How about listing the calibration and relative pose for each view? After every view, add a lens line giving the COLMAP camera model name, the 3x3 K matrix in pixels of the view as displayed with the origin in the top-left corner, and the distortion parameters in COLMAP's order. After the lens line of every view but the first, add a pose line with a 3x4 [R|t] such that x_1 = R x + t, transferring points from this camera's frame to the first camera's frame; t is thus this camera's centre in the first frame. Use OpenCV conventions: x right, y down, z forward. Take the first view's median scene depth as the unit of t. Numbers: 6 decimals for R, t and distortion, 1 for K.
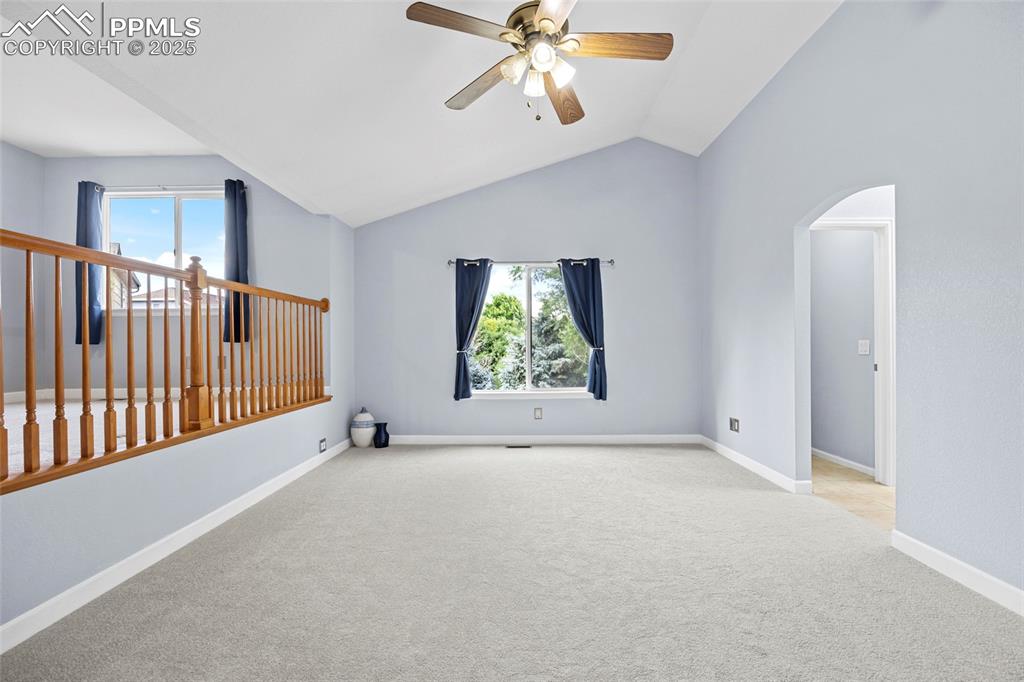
lens RADIAL K [[450.3, 0, 512.0], [0, 450.3, 341.0], [0, 0, 1]] dist [-0.012577, 0.000095]
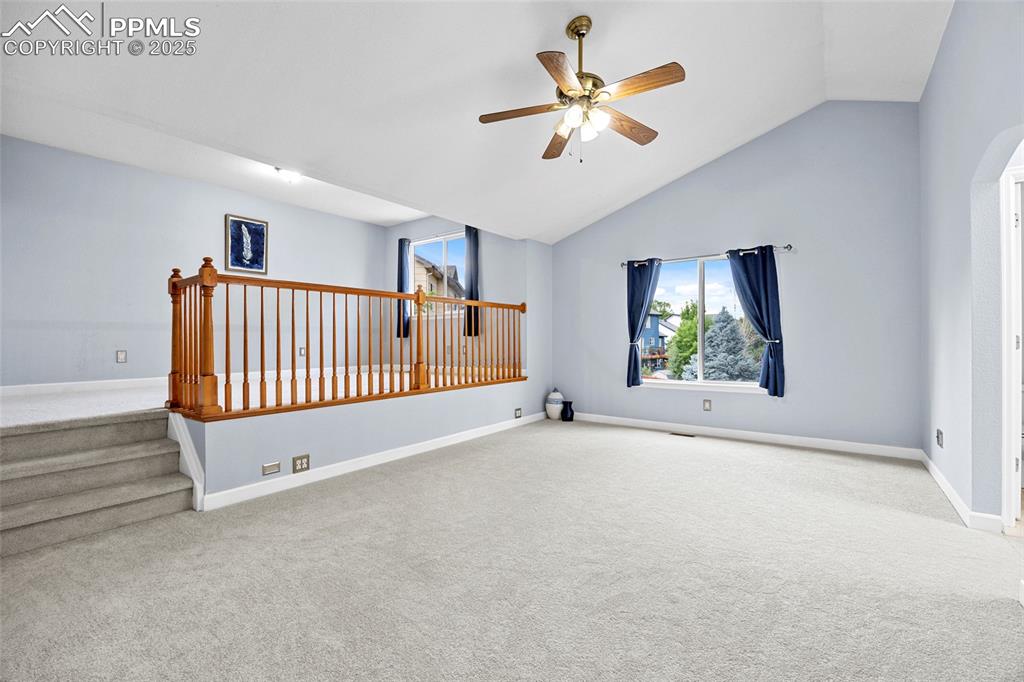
lens RADIAL K [[451.7, 0, 518.7], [0, 451.7, 332.7], [0, 0, 1]] dist [-0.006436, 0.000642]
pose [[0.802697, -0.008169, -0.596331, 0.370397], [0.007370, 0.999966, -0.003776, -0.001710], [0.596341, -0.001364, 0.802730, -0.076388]]
